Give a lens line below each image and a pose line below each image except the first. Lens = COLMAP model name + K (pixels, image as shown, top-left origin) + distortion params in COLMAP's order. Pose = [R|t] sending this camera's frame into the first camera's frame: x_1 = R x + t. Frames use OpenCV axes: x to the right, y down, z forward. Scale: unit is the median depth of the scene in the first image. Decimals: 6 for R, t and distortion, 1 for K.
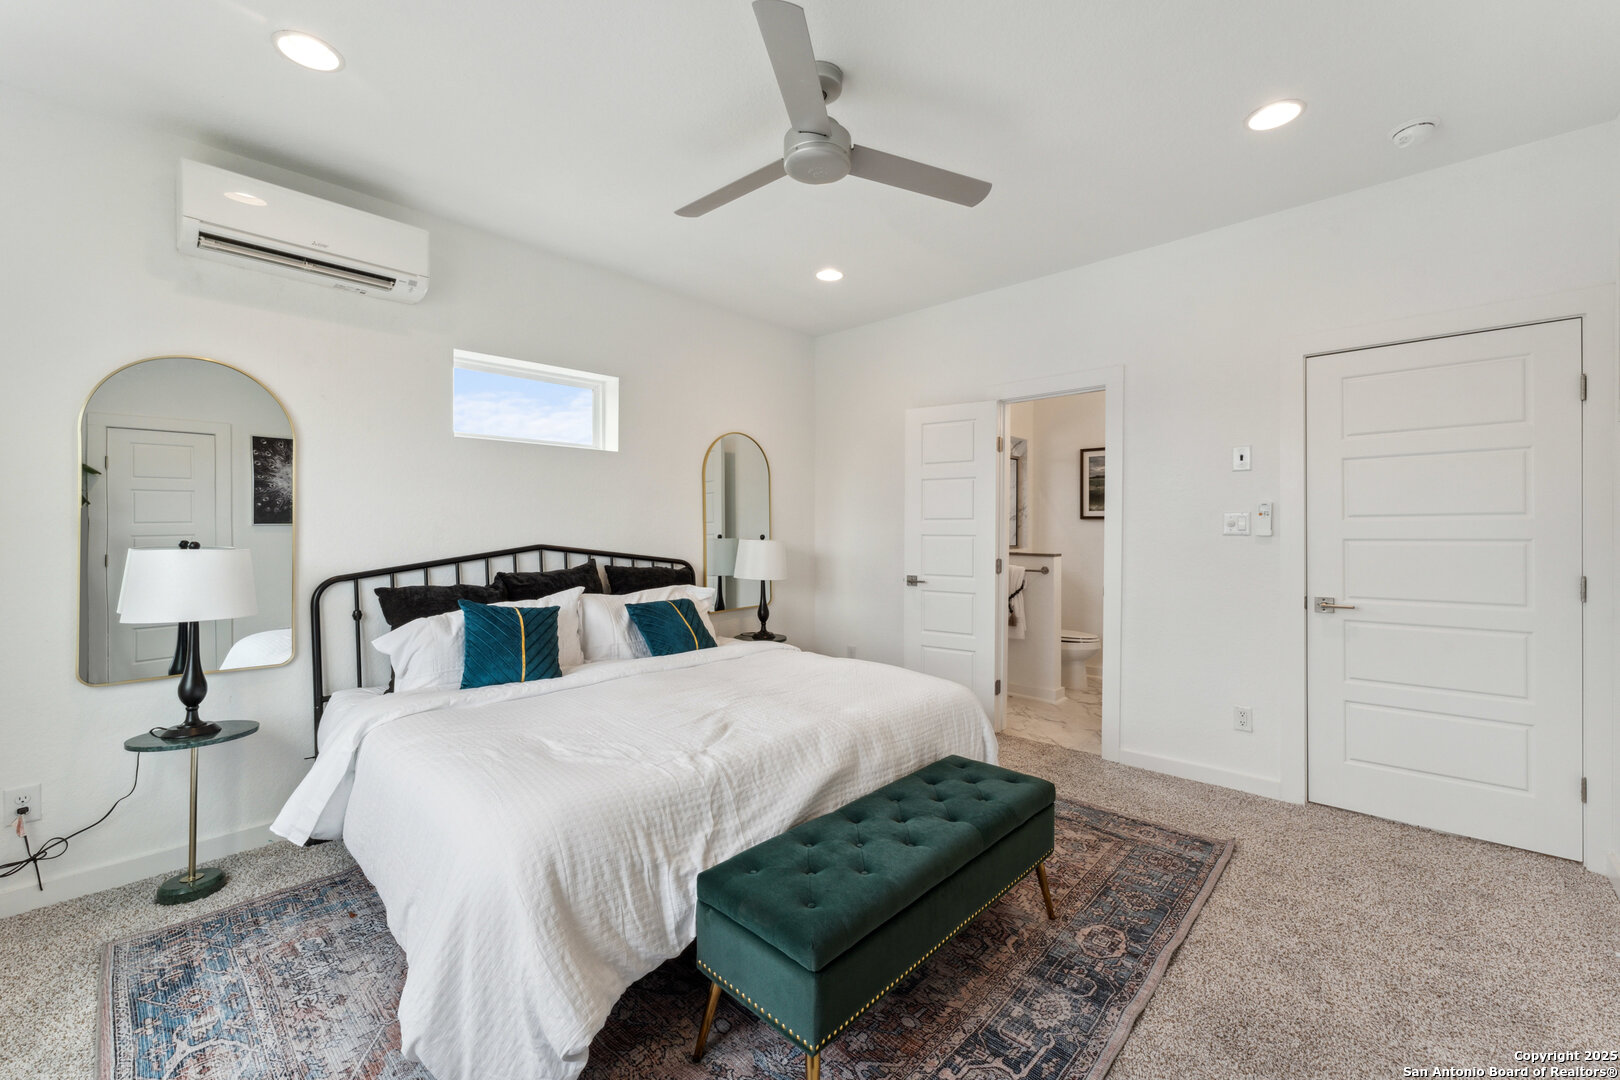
lens RADIAL K [[650.4, 0, 810.9], [0, 650.4, 539.6], [0, 0, 1]] dist [0.000331, 0.000902]
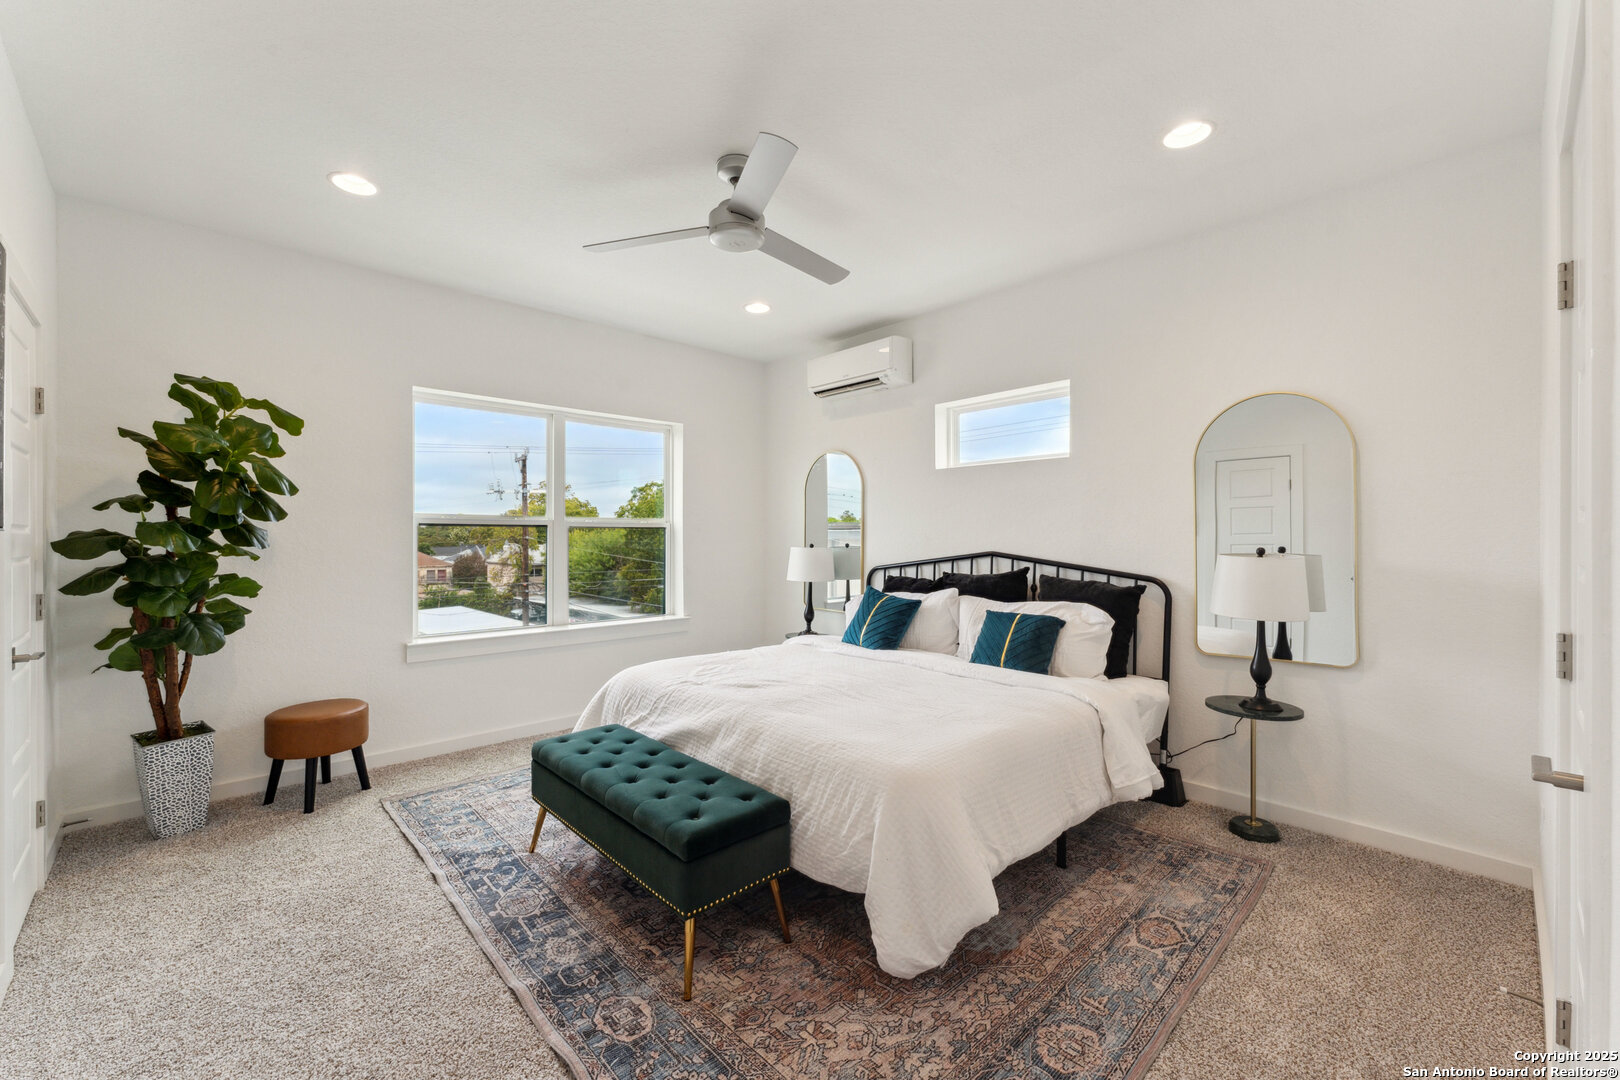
lens RADIAL K [[650.4, 0, 803.5], [0, 650.4, 540.4], [0, 0, 1]] dist [0.000331, 0.000902]
pose [[-0.063103, 0.005125, -0.997994, 1.268918], [-0.014321, 0.999879, 0.006040, -0.024704], [0.997904, 0.014674, -0.063022, 1.259922]]
